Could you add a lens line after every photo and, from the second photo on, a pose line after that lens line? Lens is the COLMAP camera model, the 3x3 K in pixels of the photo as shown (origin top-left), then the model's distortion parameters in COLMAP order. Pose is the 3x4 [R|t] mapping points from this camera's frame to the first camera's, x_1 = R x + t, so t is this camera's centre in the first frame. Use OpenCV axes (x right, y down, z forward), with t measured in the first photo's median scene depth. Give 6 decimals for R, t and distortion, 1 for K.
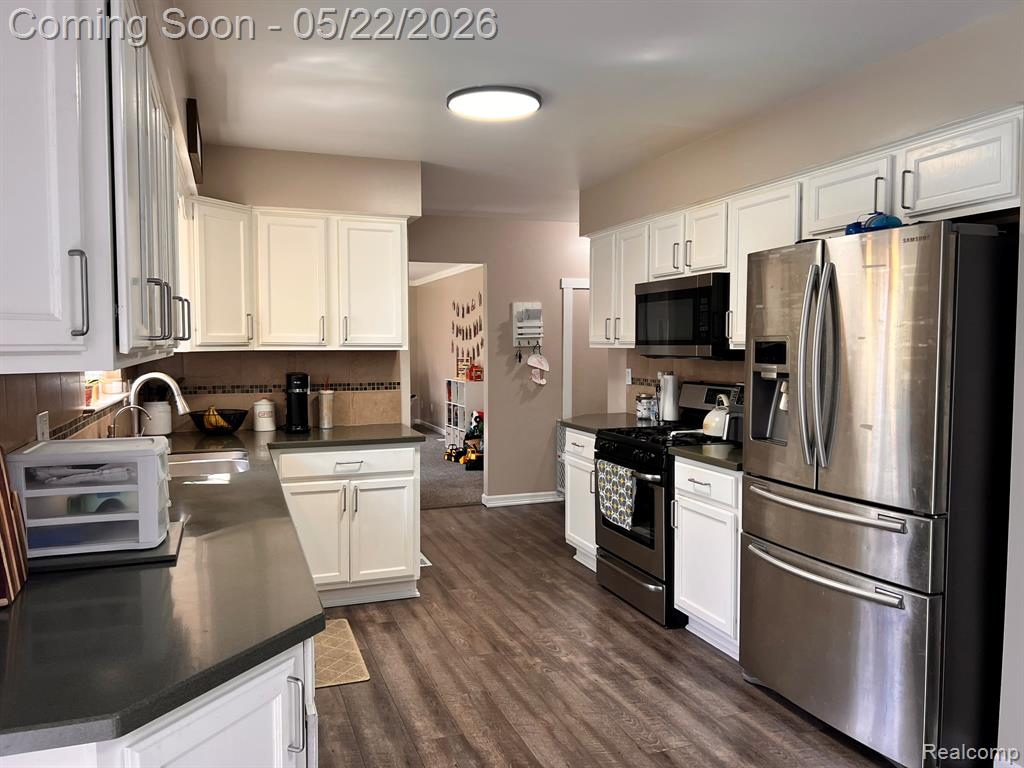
lens RADIAL K [[775.8, 0, 518.2], [0, 775.8, 384.3], [0, 0, 1]] dist [0.058560, -0.077040]
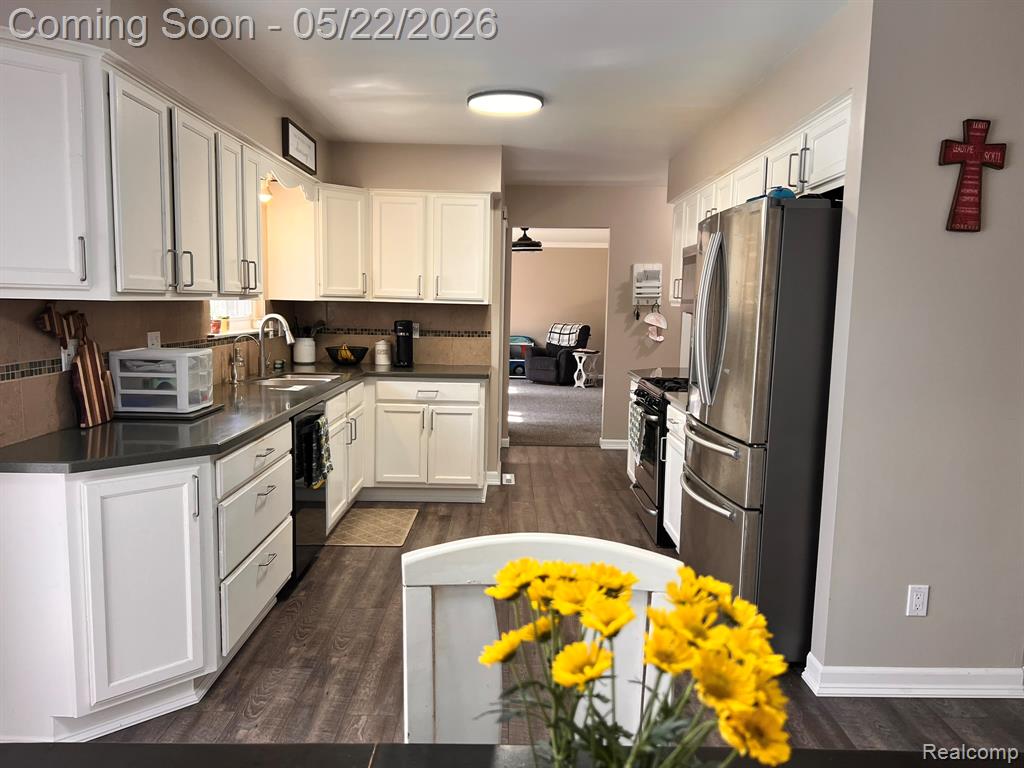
lens RADIAL K [[775.8, 0, 512.6], [0, 775.8, 393.7], [0, 0, 1]] dist [0.058560, -0.077040]
pose [[0.938464, 0.060346, -0.340064, 0.339964], [-0.039587, 0.996923, 0.067660, 0.013086], [0.343101, -0.050034, 0.937965, -0.144964]]
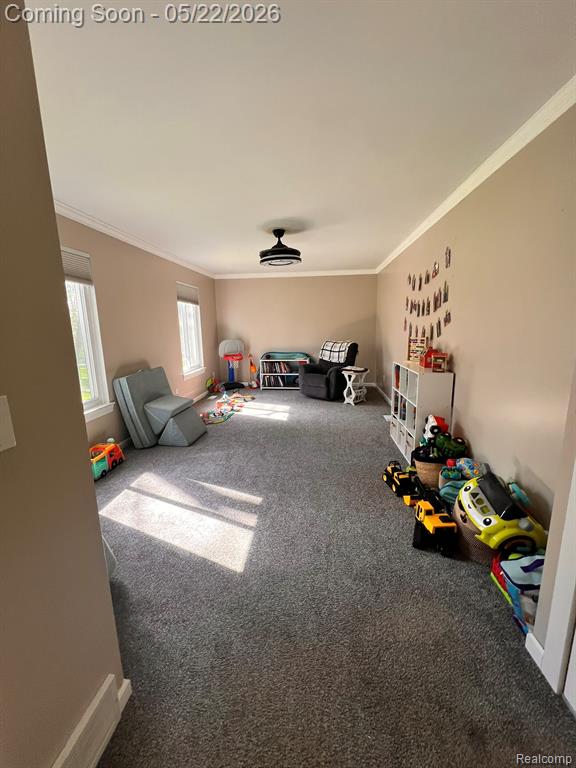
lens RADIAL K [[302.9, 0, 289.8], [0, 302.9, 379.2], [0, 0, 1]] dist [0.000293, 0.000019]
pose [[0.898395, 0.064264, -0.434462, -0.119008], [-0.007208, 0.991261, 0.131719, -0.076519], [0.439130, -0.115204, 0.891007, 1.539028]]
